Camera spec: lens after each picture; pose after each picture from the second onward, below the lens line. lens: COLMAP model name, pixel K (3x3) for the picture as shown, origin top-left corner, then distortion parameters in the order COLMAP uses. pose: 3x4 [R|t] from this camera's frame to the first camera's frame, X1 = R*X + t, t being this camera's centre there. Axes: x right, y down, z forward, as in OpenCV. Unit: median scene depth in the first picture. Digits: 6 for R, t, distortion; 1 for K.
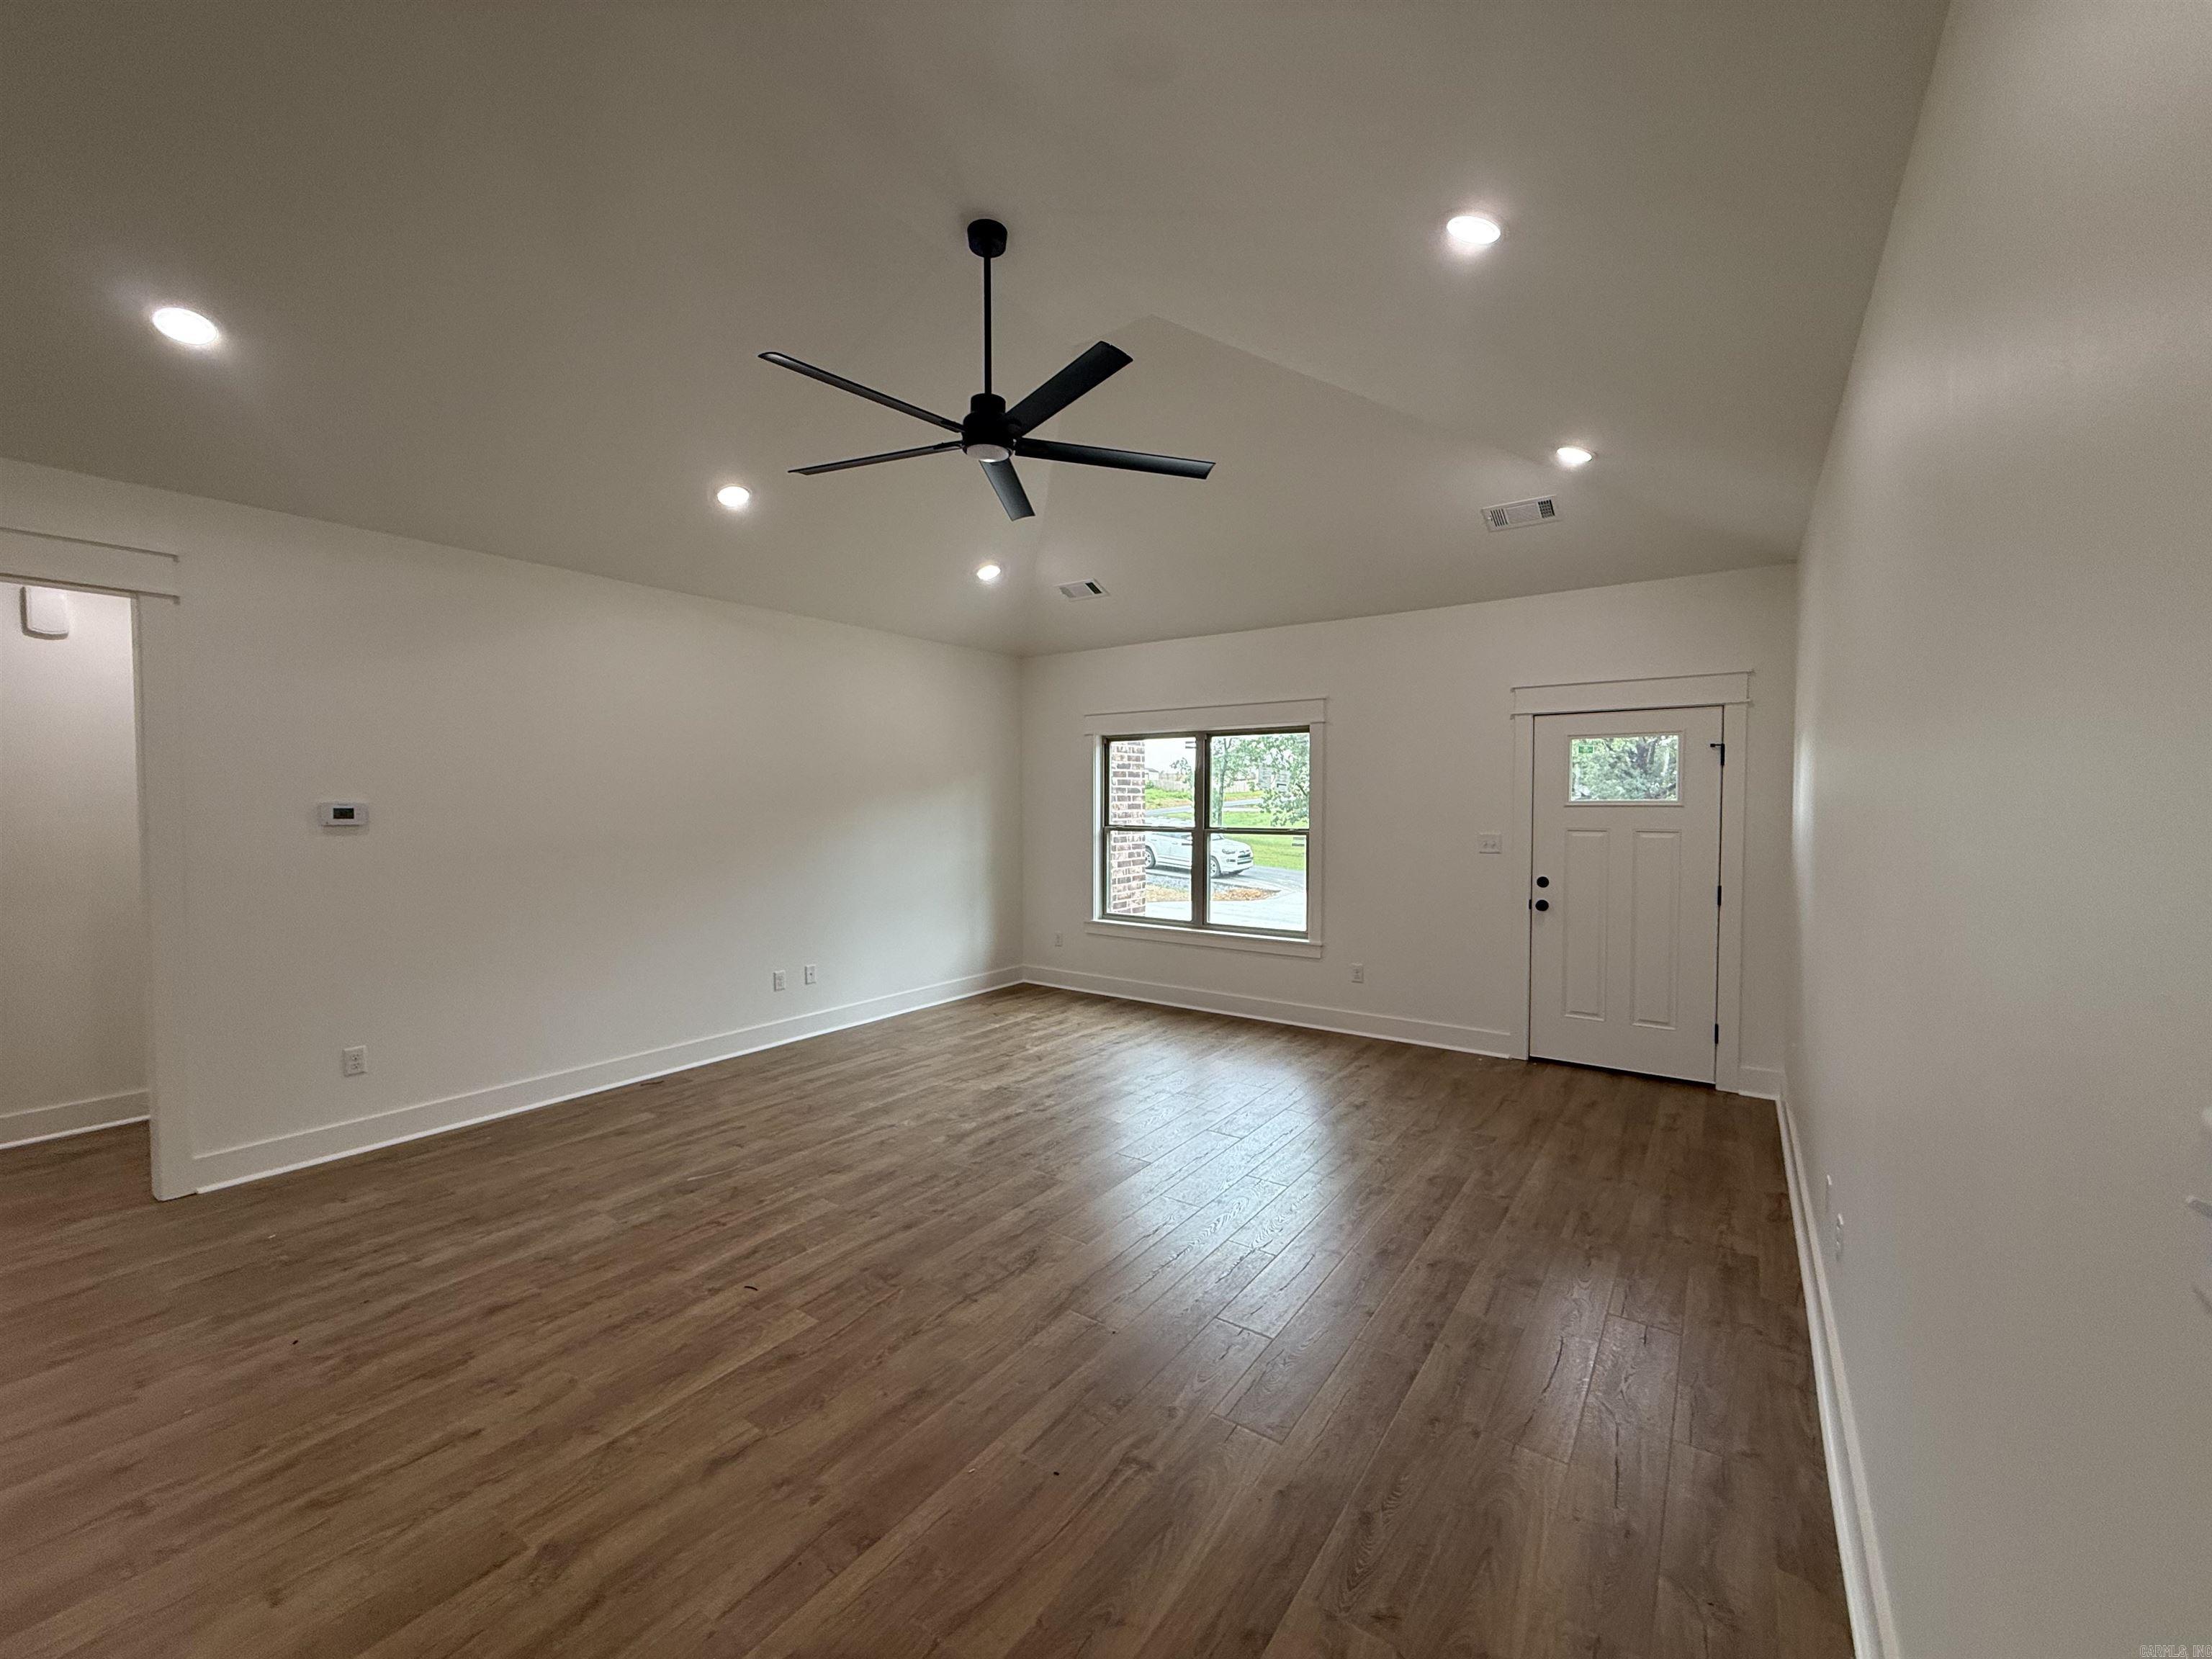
lens RADIAL K [[883.0, 0, 1100.9], [0, 883.0, 834.0], [0, 0, 1]] dist [0.001040, -0.000061]
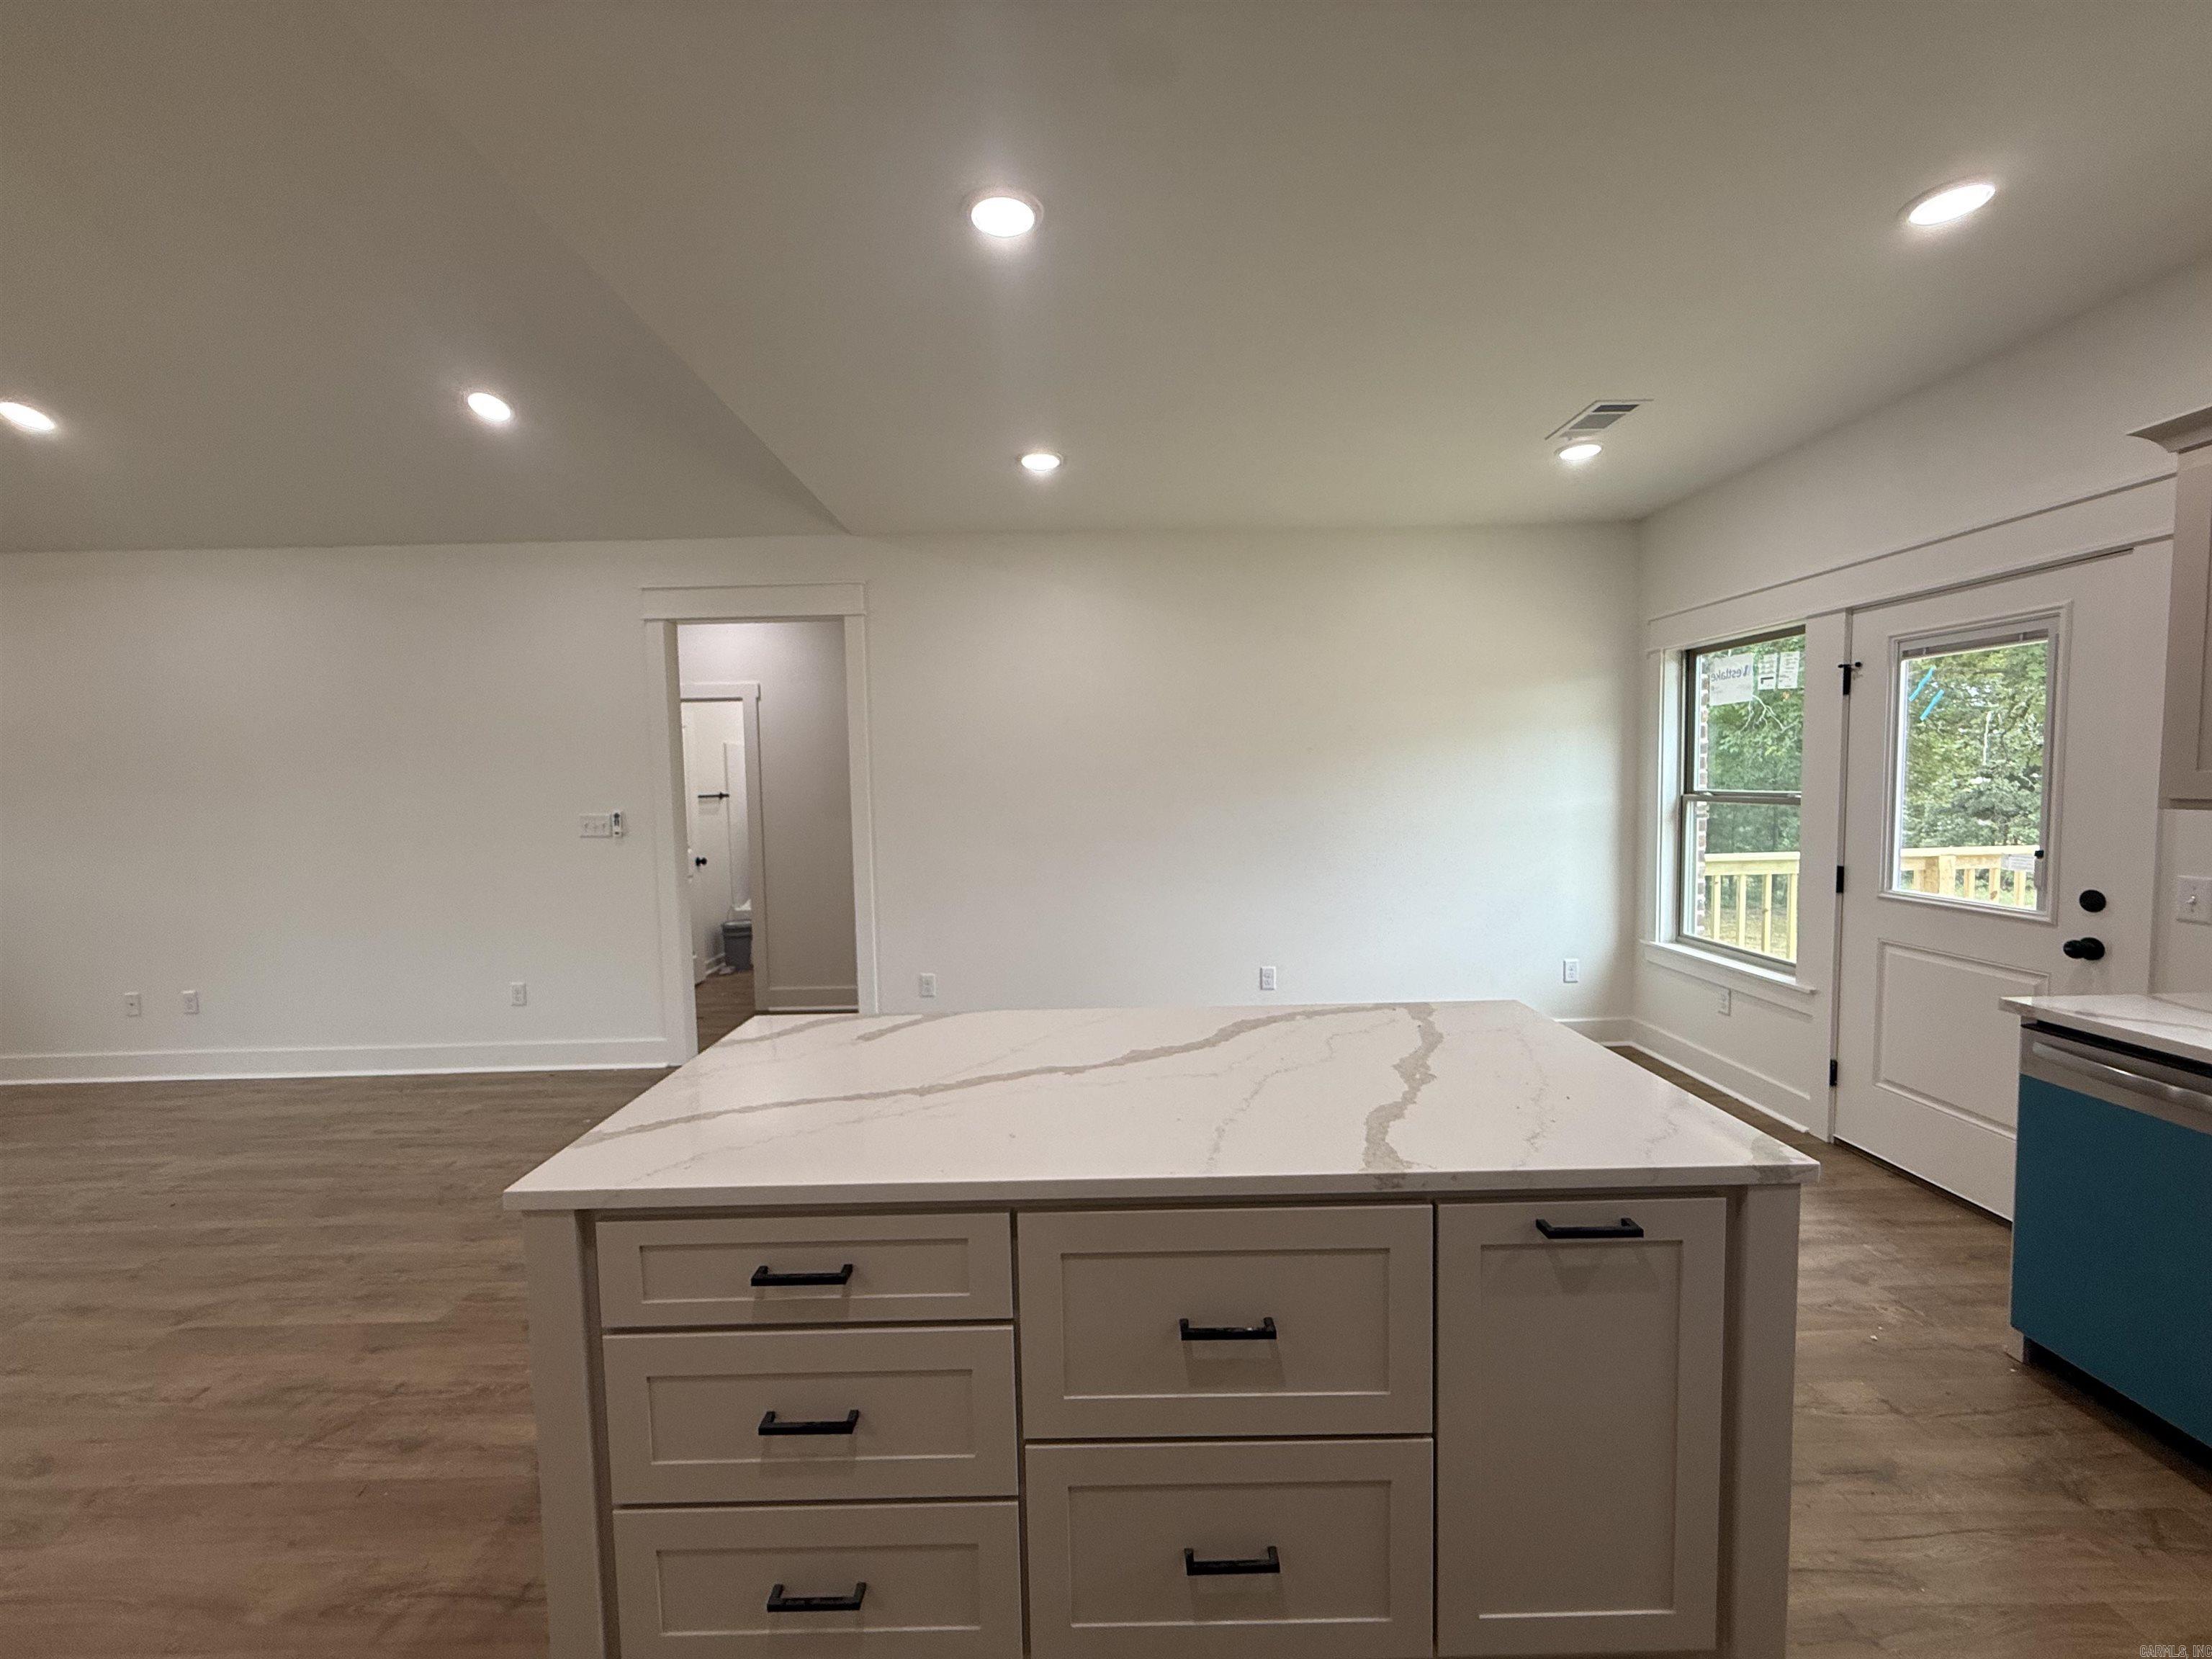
lens RADIAL K [[883.0, 0, 1100.4], [0, 883.0, 830.5], [0, 0, 1]] dist [0.001040, -0.000061]
pose [[-0.588870, -0.035054, 0.807467, -1.141090], [0.051609, 0.995389, 0.080849, 0.004601], [-0.806578, 0.089282, -0.584346, 0.259847]]
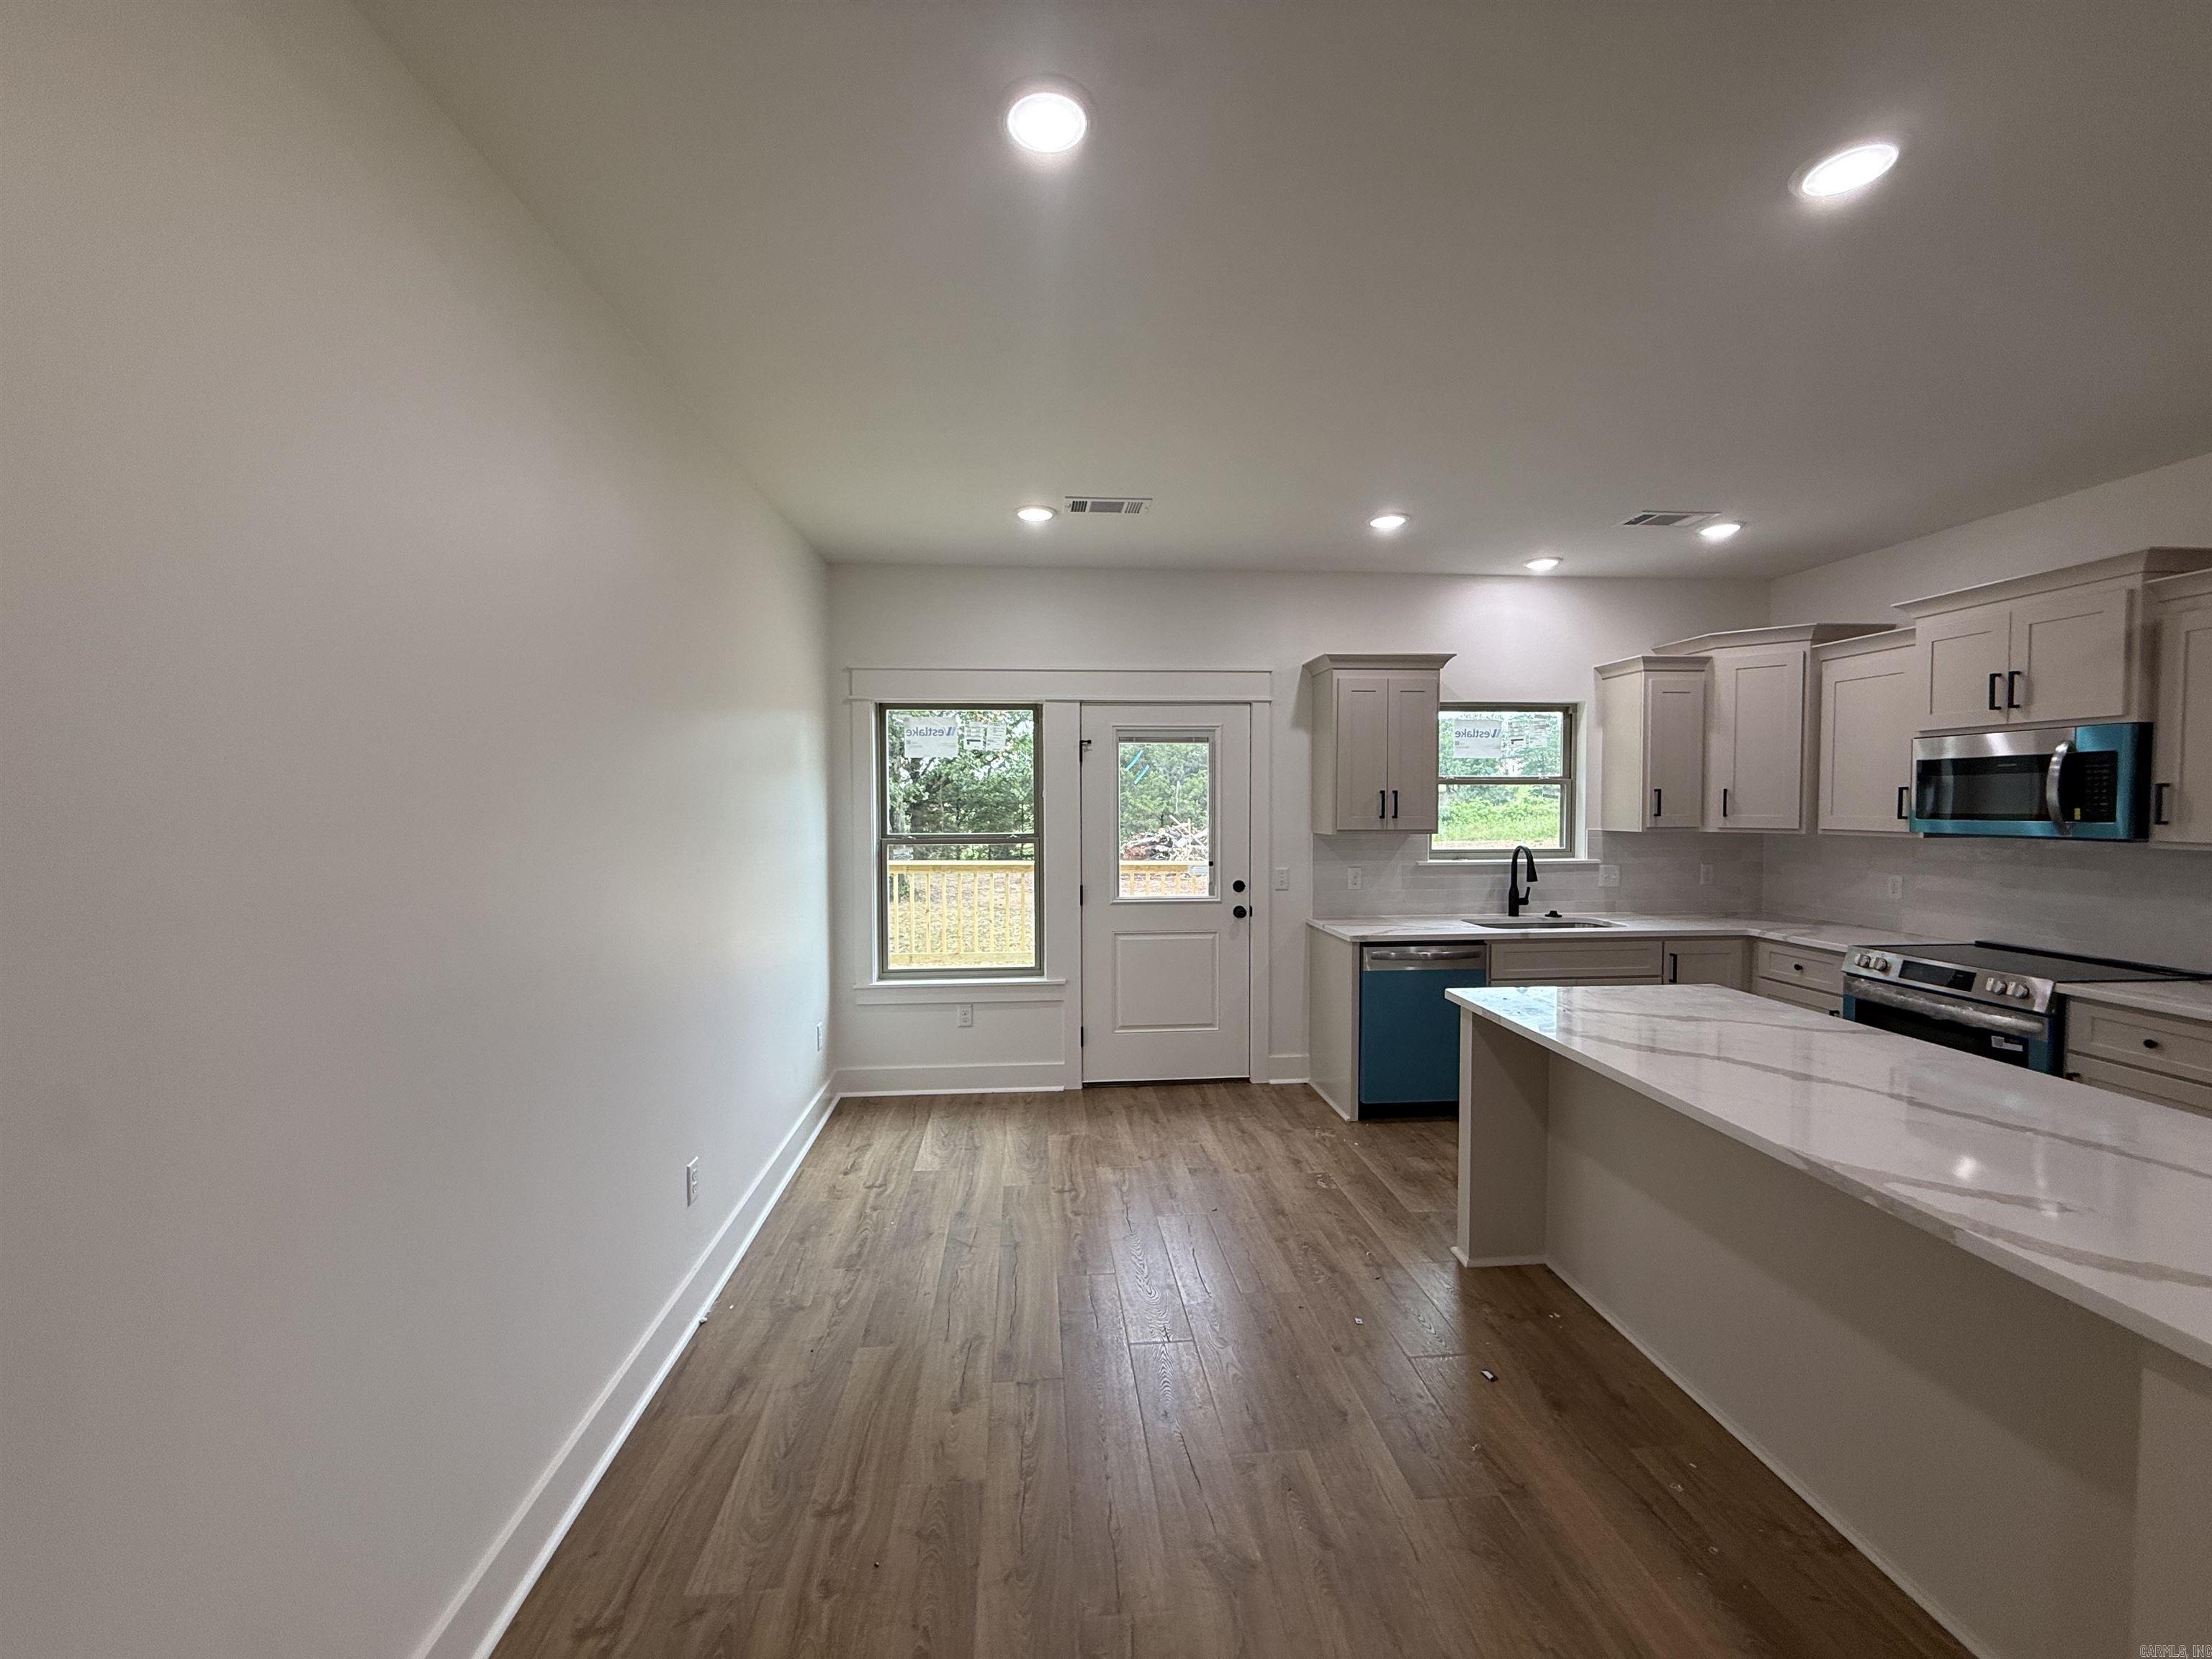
lens RADIAL K [[883.0, 0, 1094.9], [0, 883.0, 829.6], [0, 0, 1]] dist [0.001040, -0.000061]
pose [[-0.764462, 0.027173, -0.644096, -0.160745], [-0.018106, 0.997812, 0.063585, -0.004599], [0.644414, 0.060270, -0.762298, 0.097896]]
